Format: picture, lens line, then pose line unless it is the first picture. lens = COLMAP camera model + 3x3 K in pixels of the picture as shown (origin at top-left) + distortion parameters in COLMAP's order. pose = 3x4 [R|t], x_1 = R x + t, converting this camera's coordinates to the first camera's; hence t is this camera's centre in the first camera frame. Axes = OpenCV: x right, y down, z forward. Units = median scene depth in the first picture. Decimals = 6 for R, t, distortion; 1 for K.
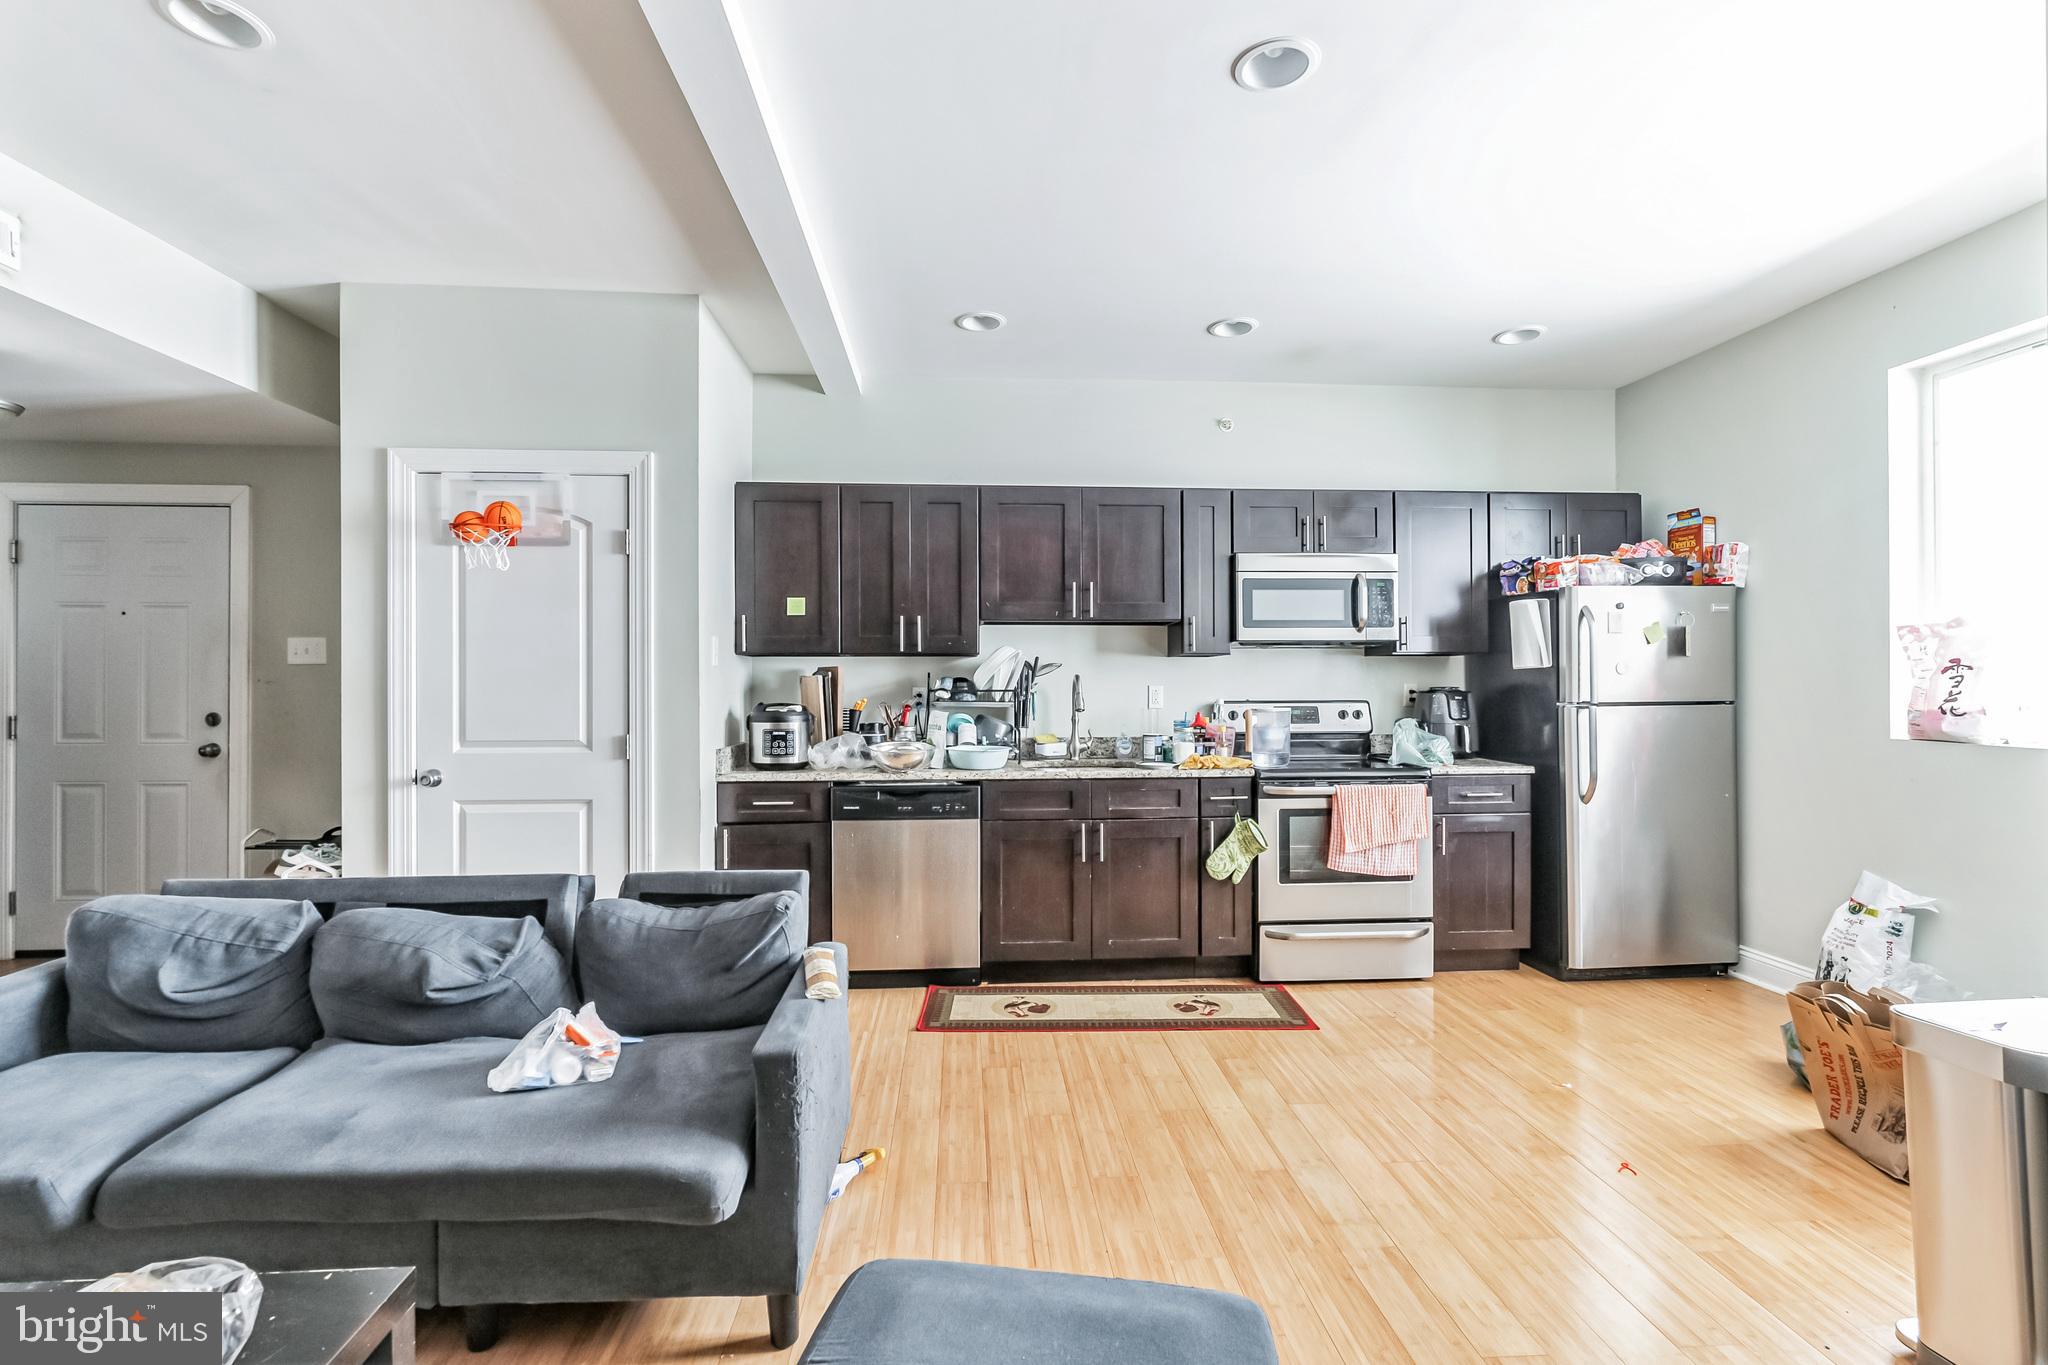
lens RADIAL K [[957.1, 0, 1024.0], [0, 957.1, 682.5], [0, 0, 1]] dist [-0.002825, -0.000016]
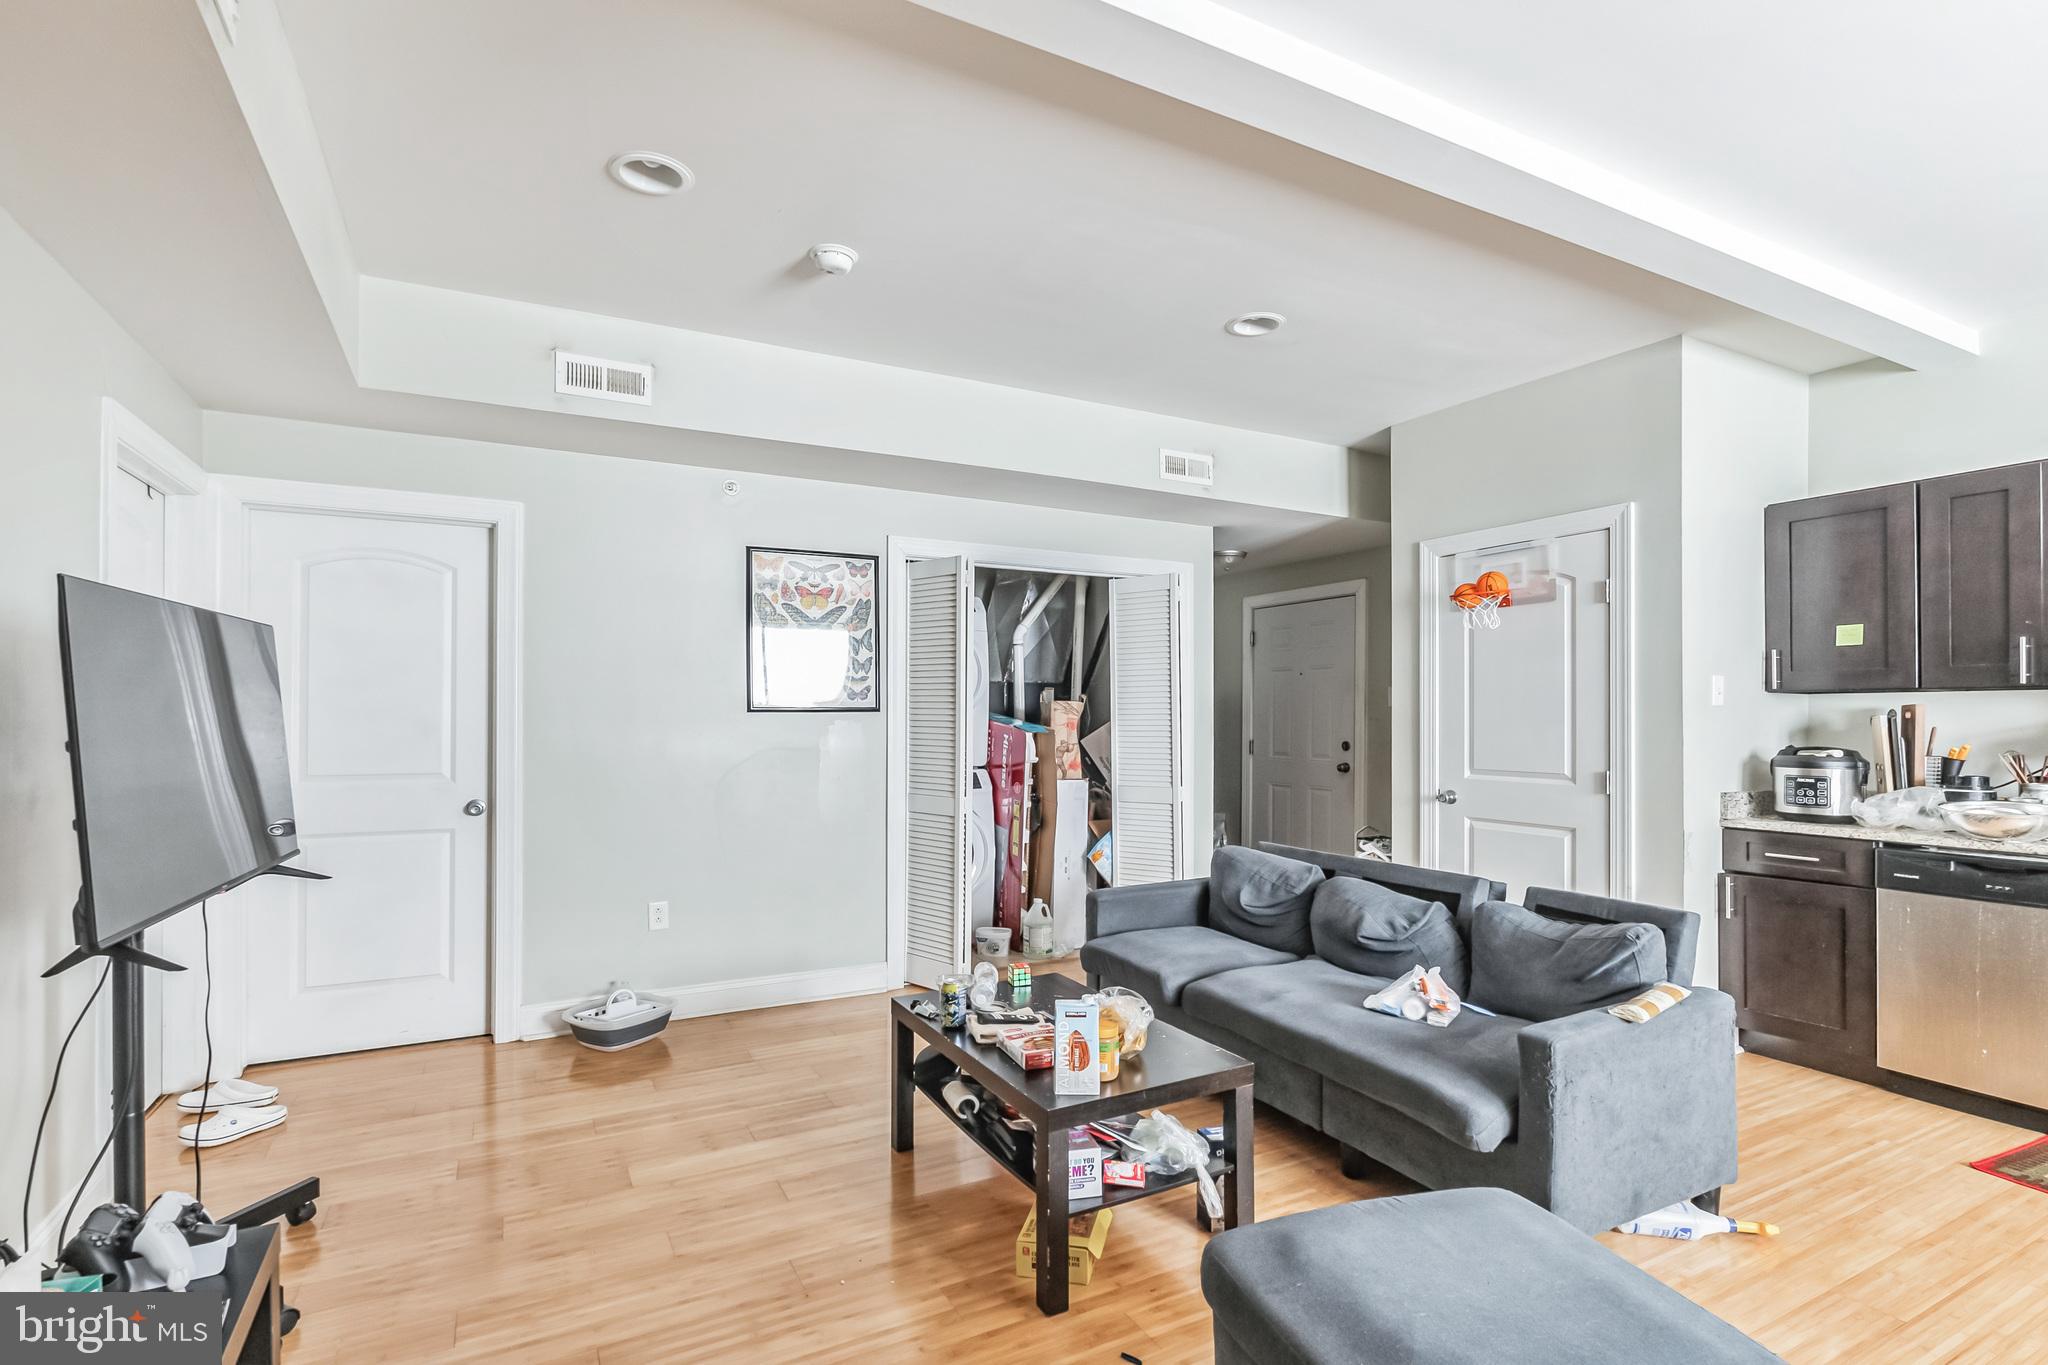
lens RADIAL K [[922.4, 0, 1030.3], [0, 922.4, 714.0], [0, 0, 1]] dist [-0.001415, -0.000132]
pose [[0.437529, -0.000454, -0.899204, 0.217478], [-0.004980, 0.999983, -0.002927, -0.002882], [0.899191, 0.005759, 0.437519, -0.028692]]
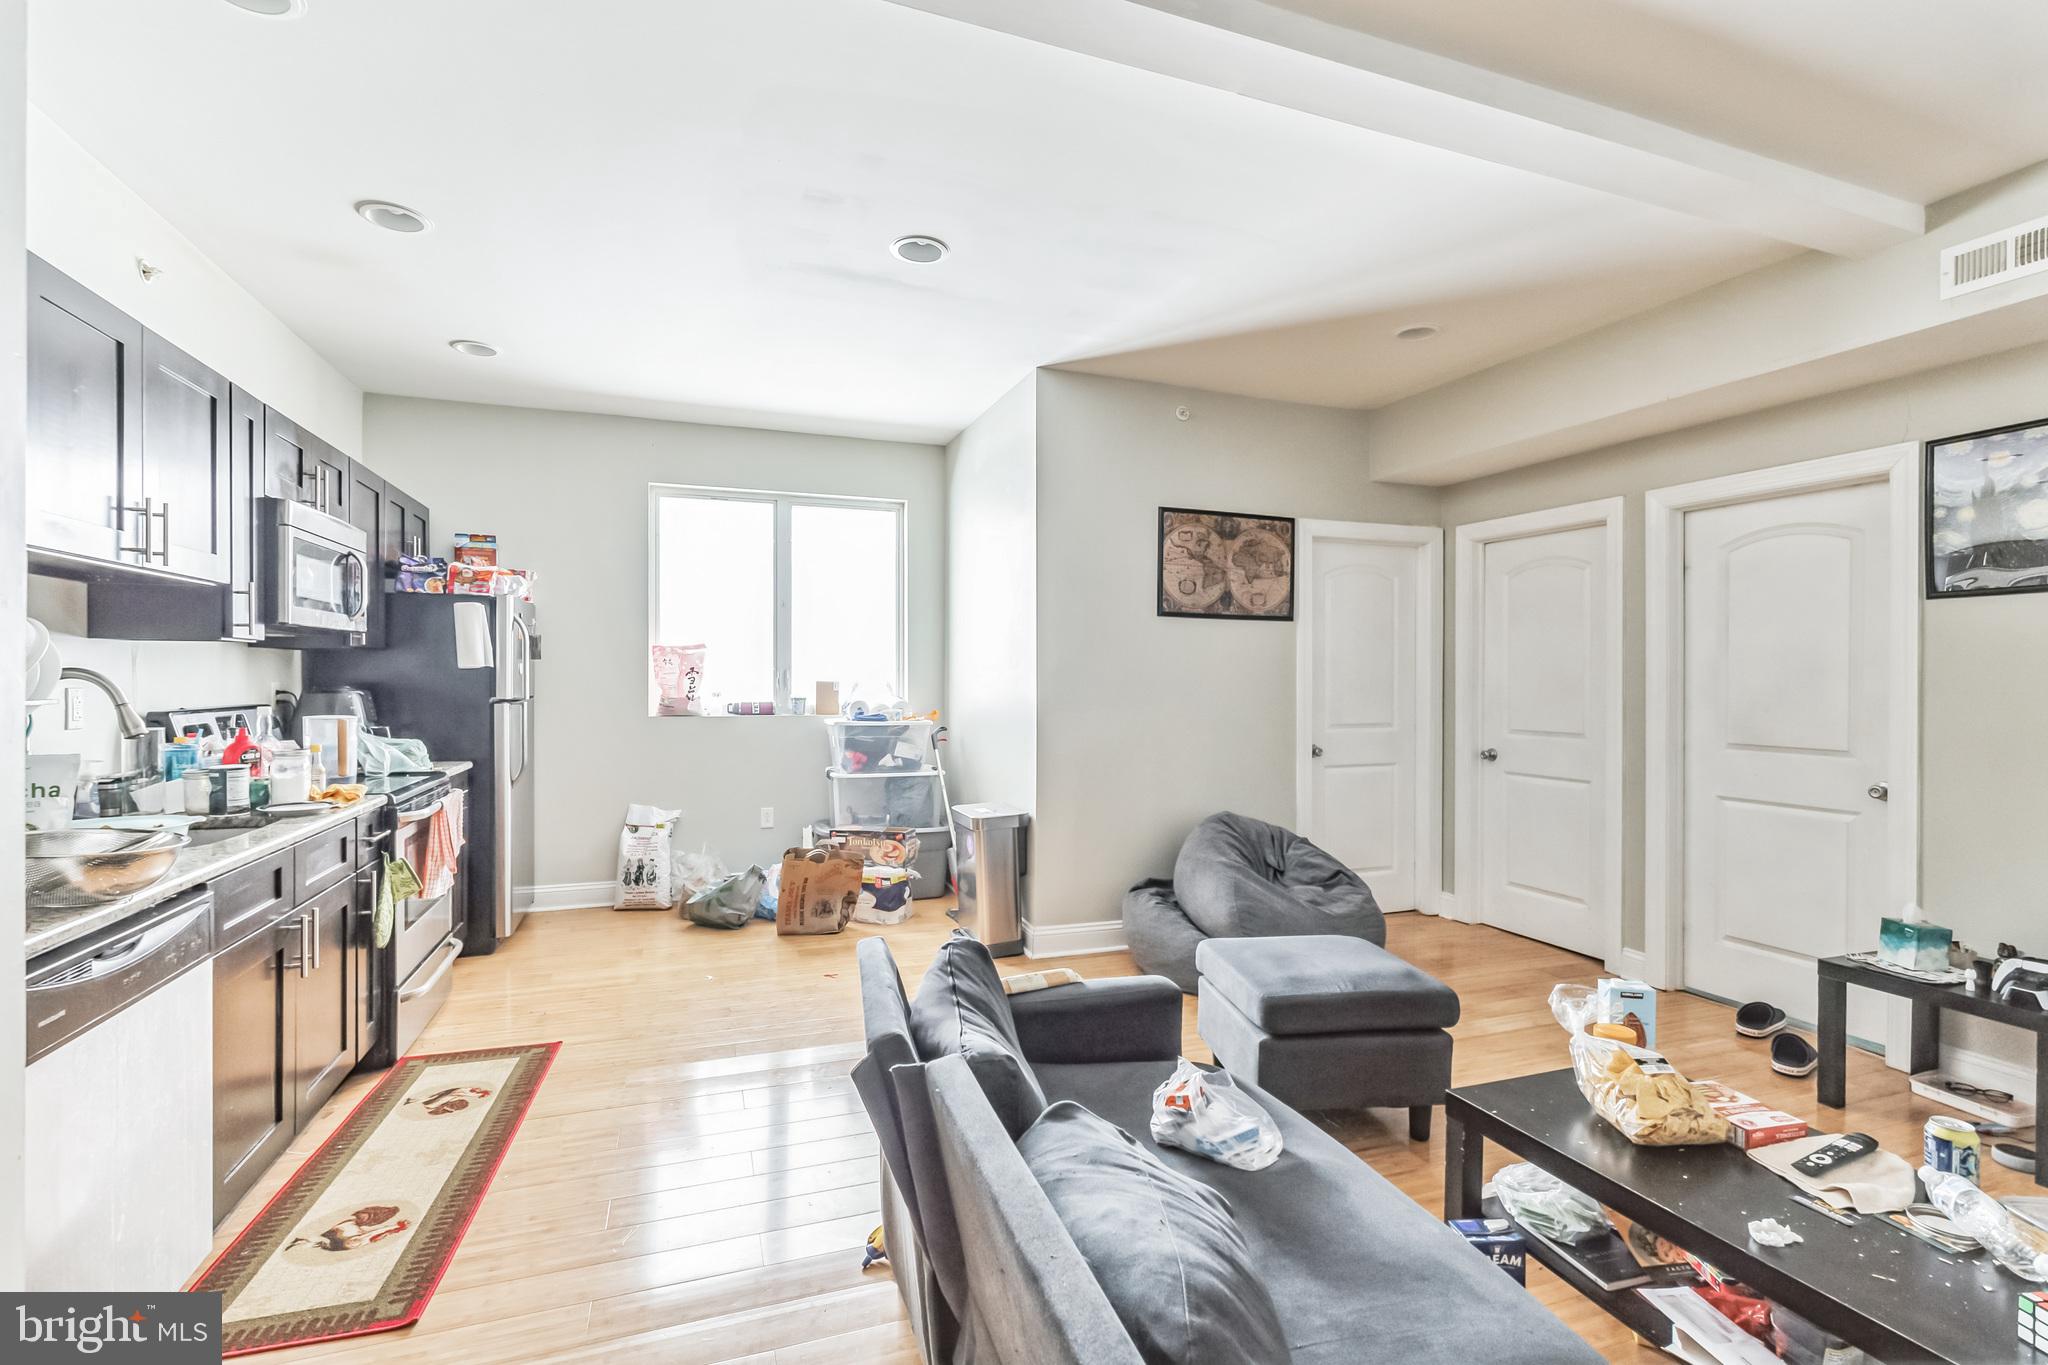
lens RADIAL K [[968.1, 0, 1025.6], [0, 968.1, 695.4], [0, 0, 1]] dist [-0.000929, 0.000223]
pose [[-0.317006, -0.016817, 0.948274, -0.716174], [-0.001886, 0.999852, 0.017101, -0.004393], [-0.948422, 0.003633, -0.316991, 0.816892]]
